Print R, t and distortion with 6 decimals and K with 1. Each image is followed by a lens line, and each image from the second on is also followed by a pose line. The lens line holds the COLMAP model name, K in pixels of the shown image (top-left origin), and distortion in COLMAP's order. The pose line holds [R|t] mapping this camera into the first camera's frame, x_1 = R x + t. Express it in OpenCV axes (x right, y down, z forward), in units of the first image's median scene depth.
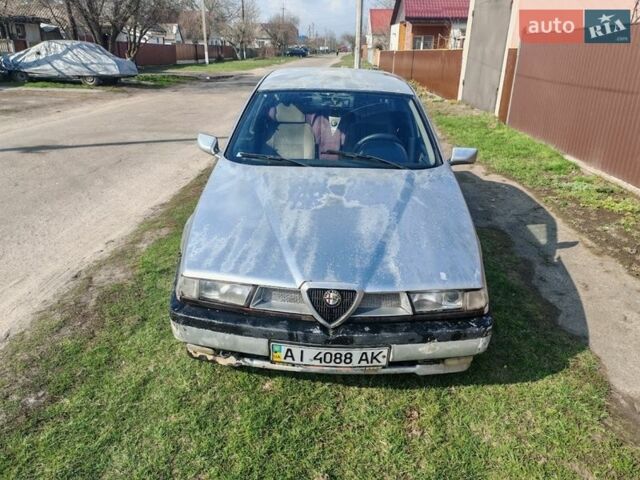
lens RADIAL K [[486.3, 0, 319.3], [0, 486.3, 242.6], [0, 0, 1]] dist [0.054535, -0.035346]
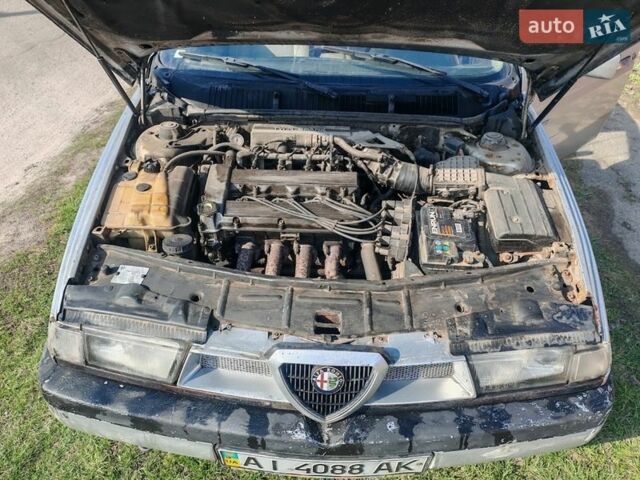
lens RADIAL K [[486.3, 0, 320.1], [0, 486.3, 242.2], [0, 0, 1]] dist [0.054535, -0.035346]
pose [[0.999939, -0.001008, -0.011036, 0.020461], [0.003867, 0.964990, 0.262259, -0.143074], [0.010386, -0.262286, 0.964934, 0.445674]]
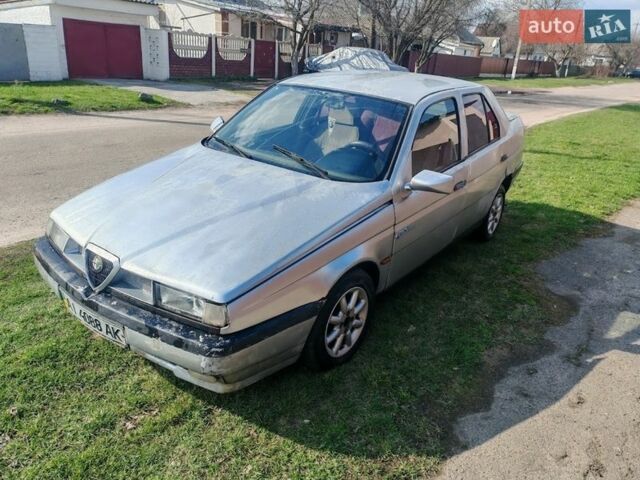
lens RADIAL K [[486.3, 0, 319.4], [0, 486.3, 237.5], [0, 0, 1]] dist [0.054535, -0.035346]
pose [[0.812139, 0.252258, -0.526115, 0.818886], [-0.269463, 0.961946, 0.045269, -0.101648], [0.517514, 0.105003, 0.849208, 0.283180]]
